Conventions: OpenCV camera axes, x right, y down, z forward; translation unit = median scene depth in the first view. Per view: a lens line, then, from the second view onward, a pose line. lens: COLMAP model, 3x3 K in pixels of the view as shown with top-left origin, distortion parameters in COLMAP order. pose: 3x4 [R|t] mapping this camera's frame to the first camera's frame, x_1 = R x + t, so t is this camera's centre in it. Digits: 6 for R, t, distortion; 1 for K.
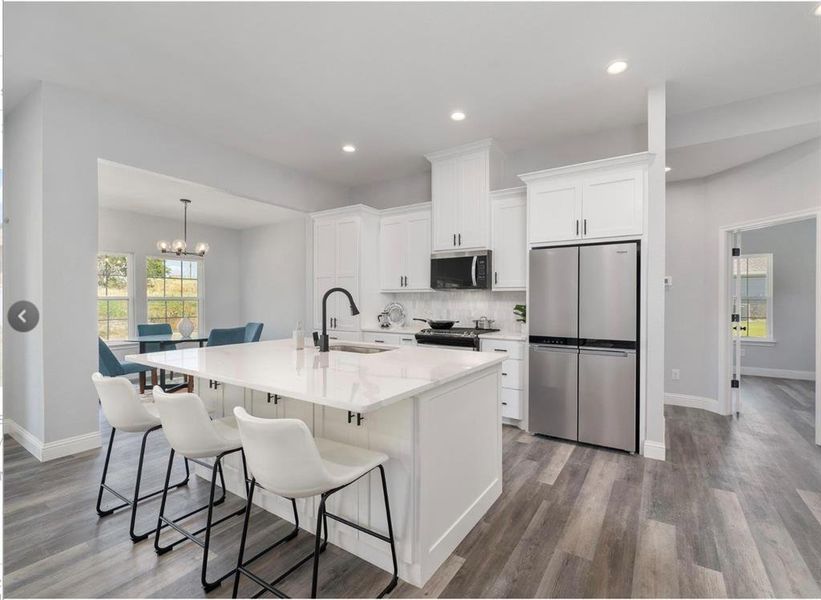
lens RADIAL K [[361.6, 0, 452.3], [0, 361.6, 300.2], [0, 0, 1]] dist [0.000214, -0.000109]
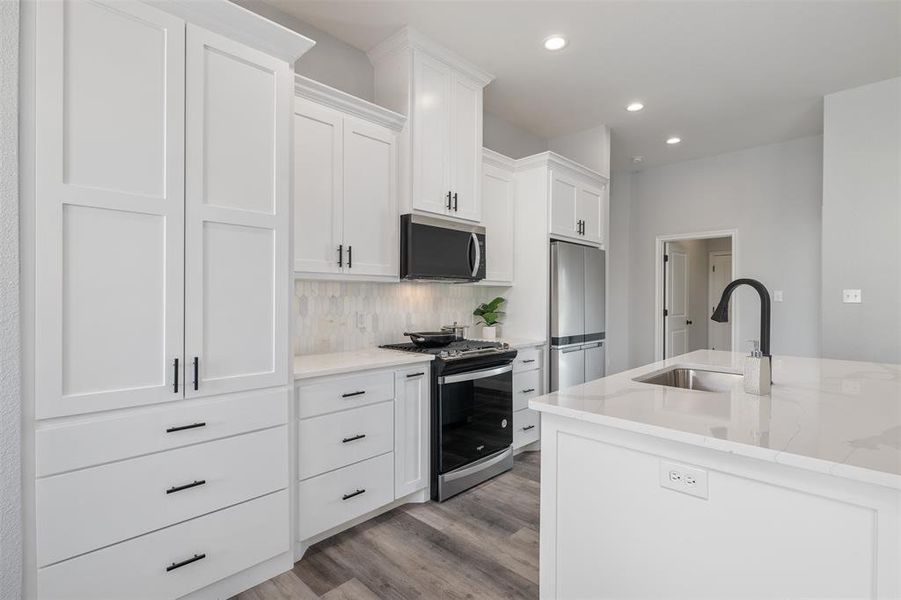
lens RADIAL K [[416.6, 0, 450.5], [0, 416.6, 300.0], [0, 0, 1]] dist [-0.000540, -0.000578]
pose [[0.259792, -0.006981, 0.965639, -0.695090], [-0.003755, 0.999959, 0.008239, -0.001074], [-0.965657, -0.005766, 0.259755, 0.818624]]
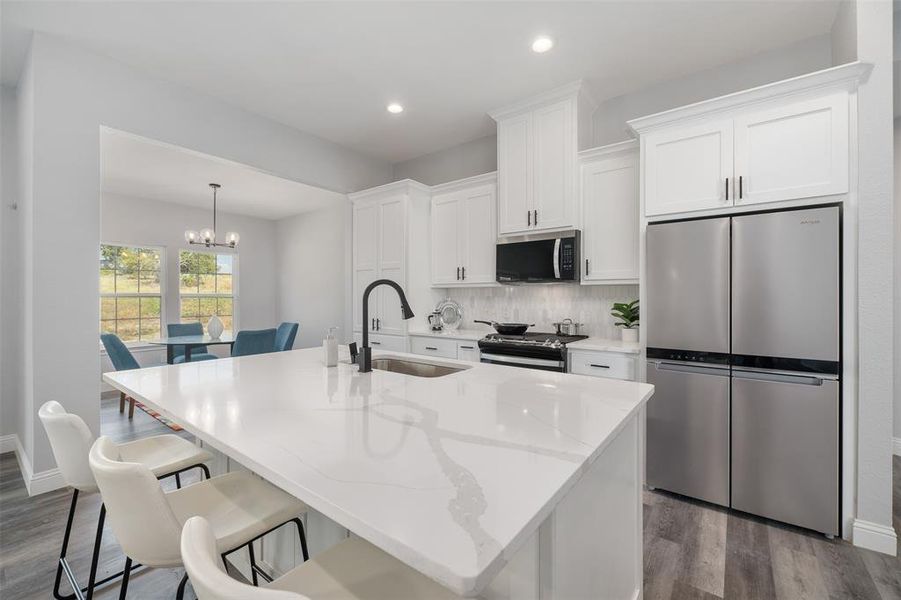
lens RADIAL K [[380.3, 0, 445.8], [0, 380.3, 296.0], [0, 0, 1]] dist [0.000222, -0.000046]
pose [[0.991414, -0.001130, -0.130753, -0.063494], [0.000786, 0.999996, -0.002681, -0.000199], [0.130756, 0.002555, 0.991411, 0.179338]]
